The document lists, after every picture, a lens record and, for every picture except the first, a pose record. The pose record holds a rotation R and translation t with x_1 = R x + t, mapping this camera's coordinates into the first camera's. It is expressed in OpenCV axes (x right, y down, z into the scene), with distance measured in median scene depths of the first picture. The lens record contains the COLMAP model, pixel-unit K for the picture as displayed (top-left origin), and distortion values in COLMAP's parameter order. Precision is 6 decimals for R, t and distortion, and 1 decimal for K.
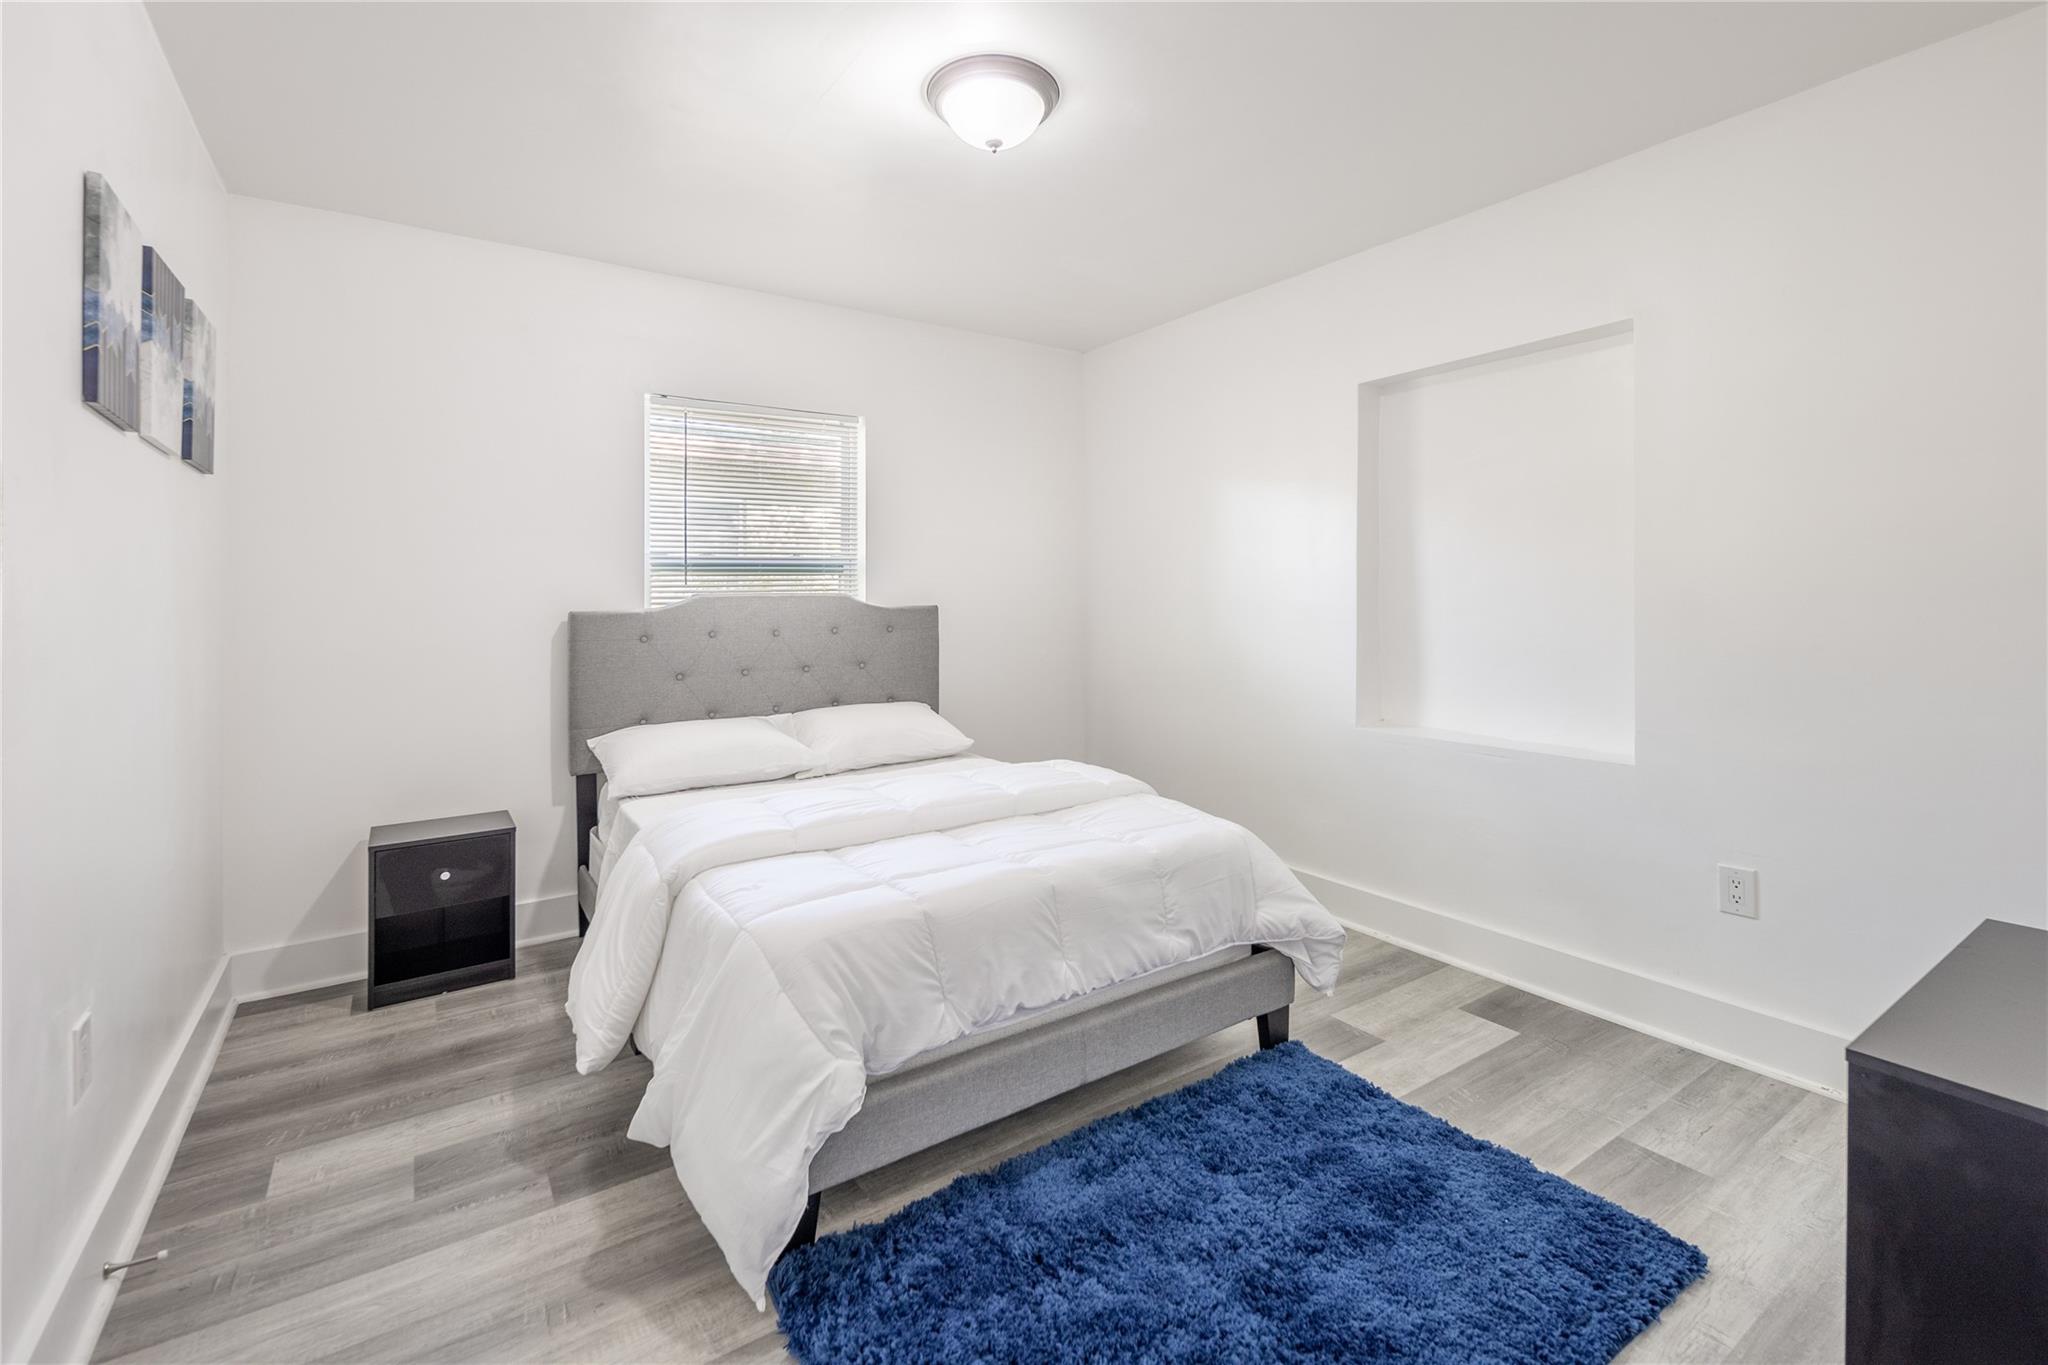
lens RADIAL K [[907.2, 0, 1030.4], [0, 907.2, 682.8], [0, 0, 1]] dist [0.017282, -0.008520]
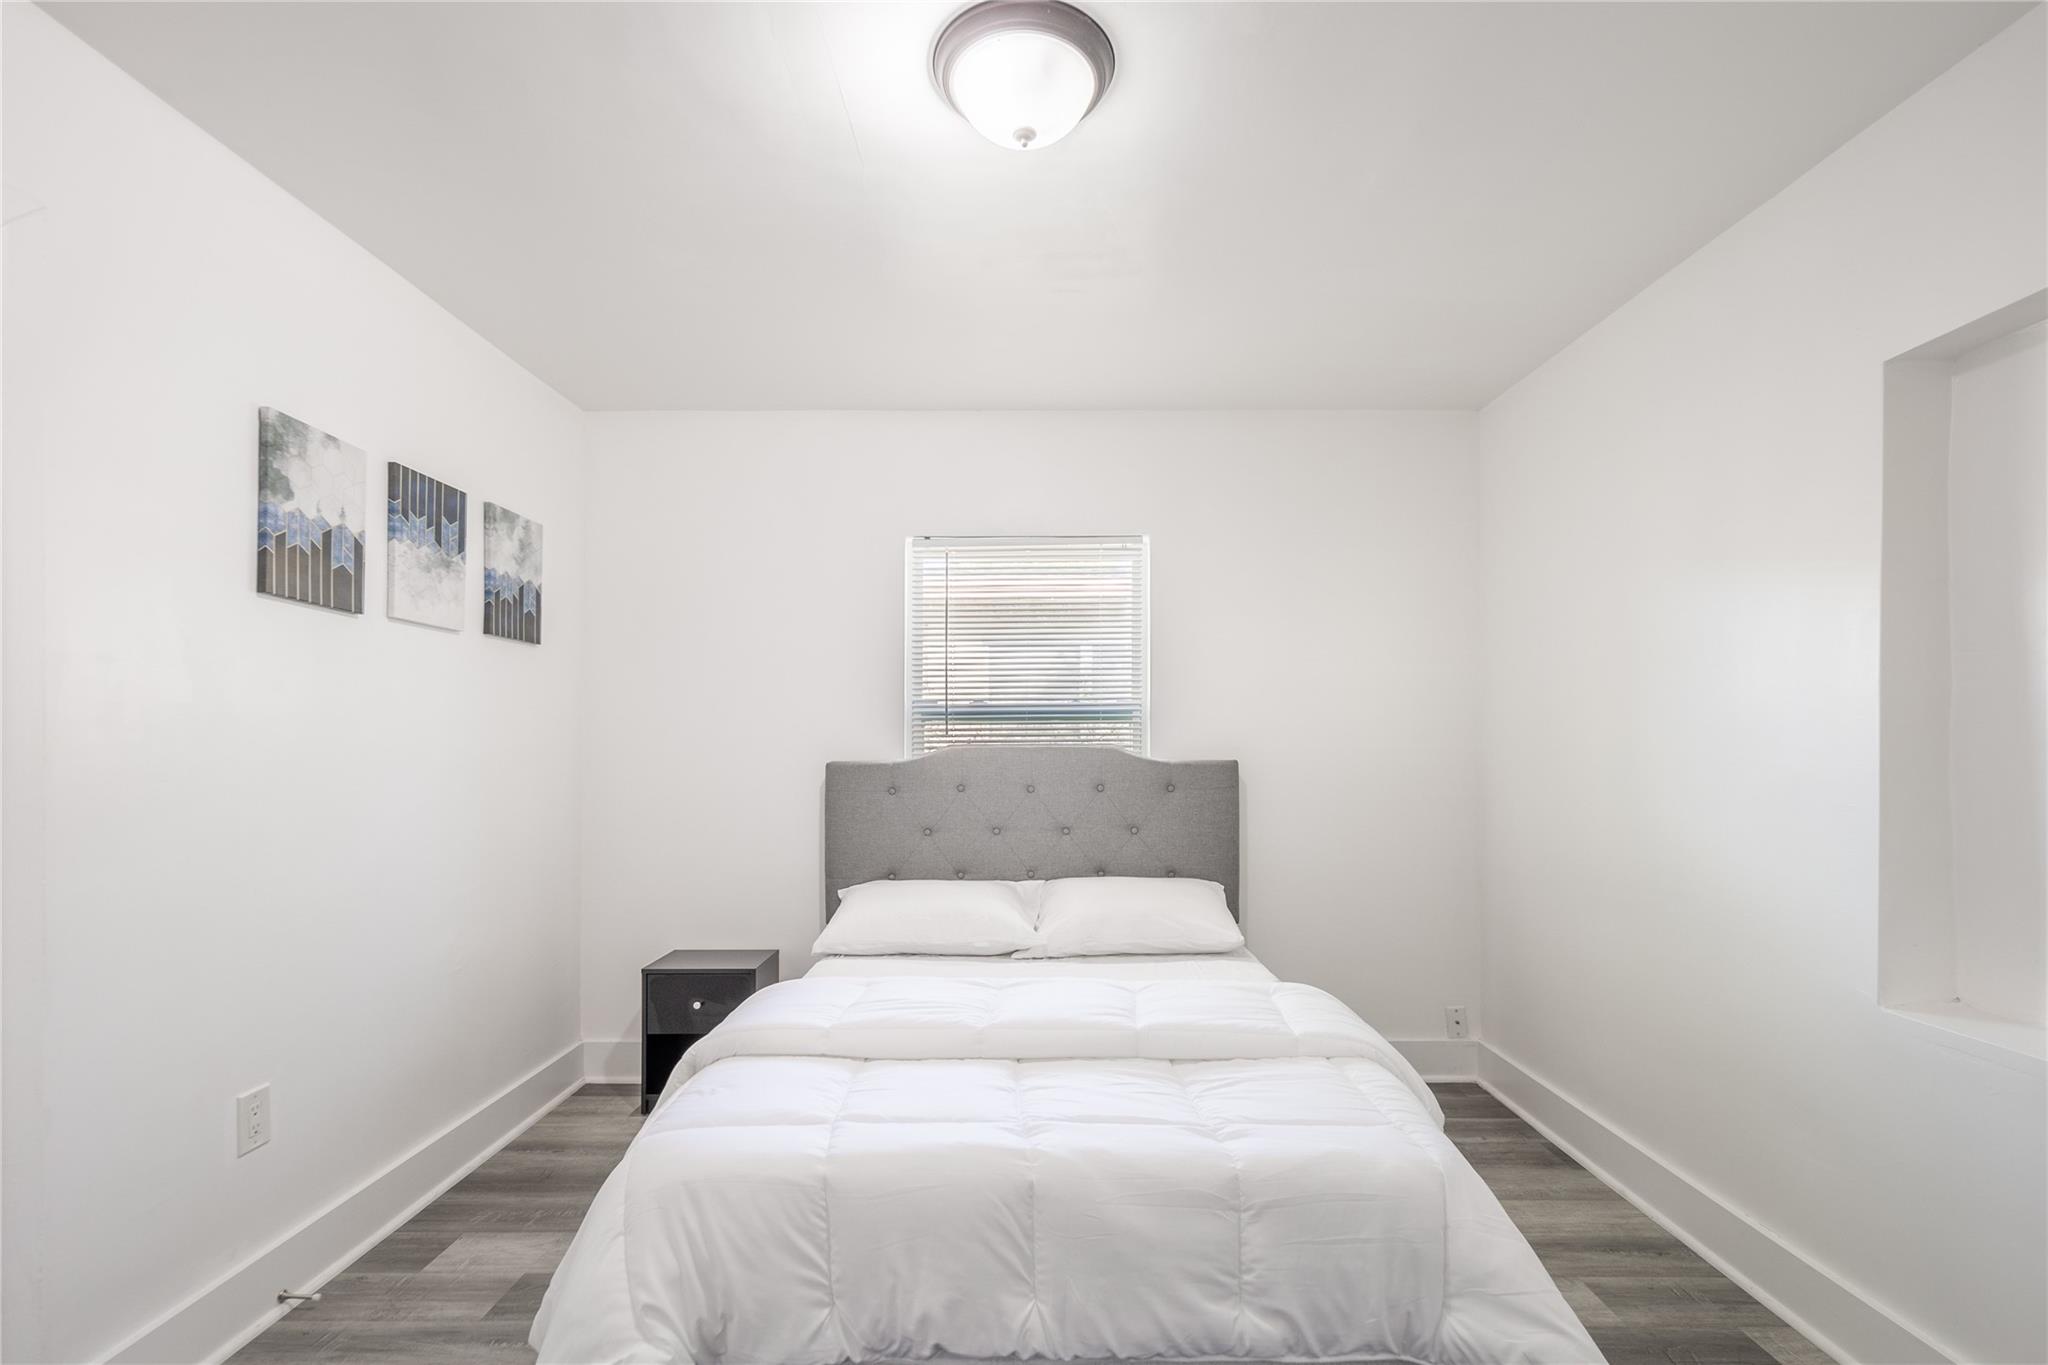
lens RADIAL K [[950.8, 0, 1023.1], [0, 950.8, 801.6], [0, 0, 1]] dist [0.009516, -0.000160]
pose [[0.818913, 0.044281, -0.572206, 0.360236], [-0.061228, 0.998070, -0.010389, -0.047270], [0.570642, 0.043542, 0.820044, 0.343507]]
